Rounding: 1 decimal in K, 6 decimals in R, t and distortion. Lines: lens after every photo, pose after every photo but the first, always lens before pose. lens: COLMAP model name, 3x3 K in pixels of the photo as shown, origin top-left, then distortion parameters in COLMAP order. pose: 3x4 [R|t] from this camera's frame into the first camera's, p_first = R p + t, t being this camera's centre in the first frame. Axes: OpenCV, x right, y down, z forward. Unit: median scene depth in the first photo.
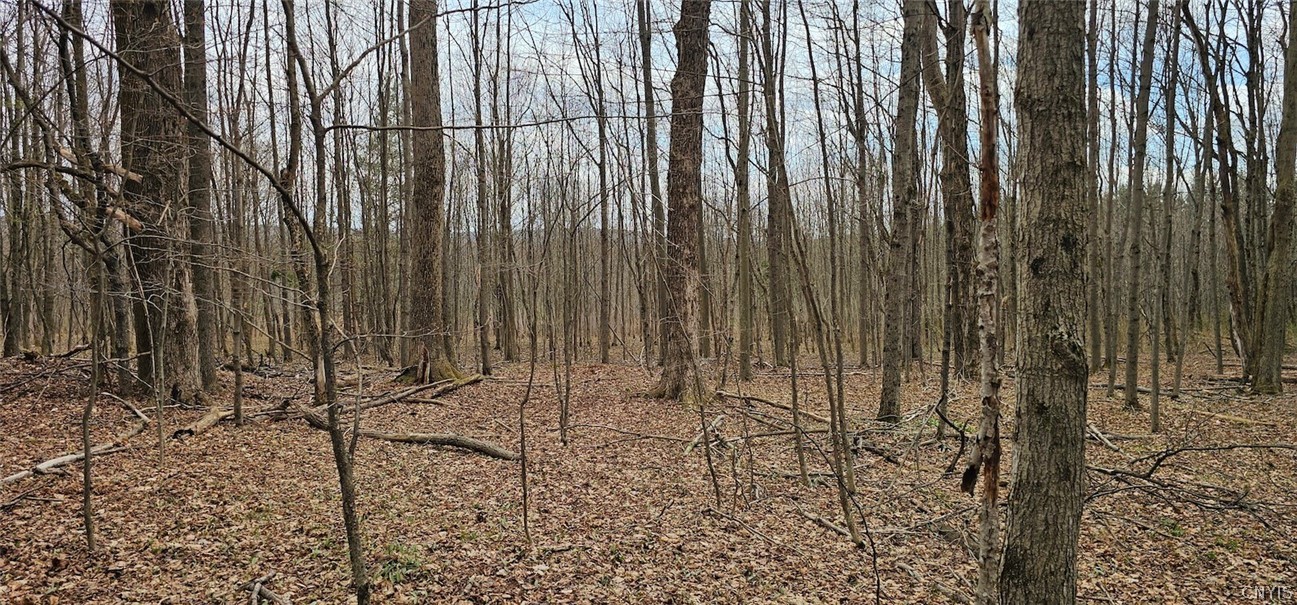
lens RADIAL K [[874.4, 0, 648.5], [0, 874.4, 302.5], [0, 0, 1]] dist [0.051087, -0.042299]
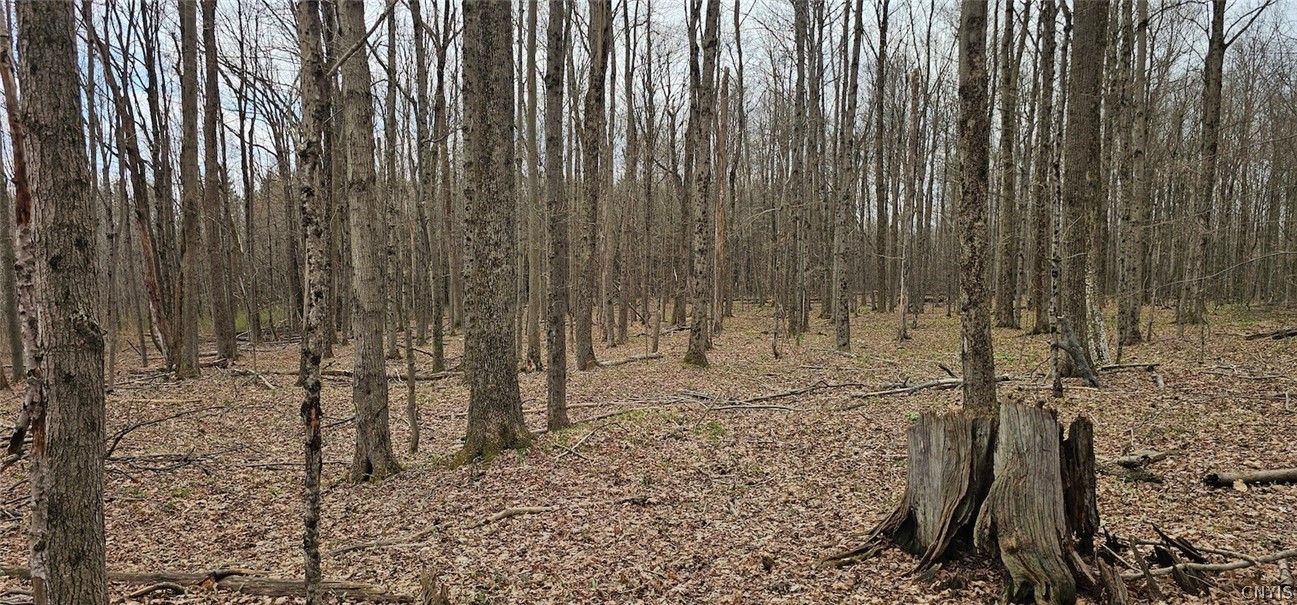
lens RADIAL K [[874.4, 0, 648.5], [0, 874.4, 302.5], [0, 0, 1]] dist [0.051087, -0.042299]
pose [[0.451127, -0.048207, 0.891157, -0.139229], [0.050440, 0.998321, 0.028470, 0.009956], [-0.891033, 0.032107, 0.452801, -0.138949]]
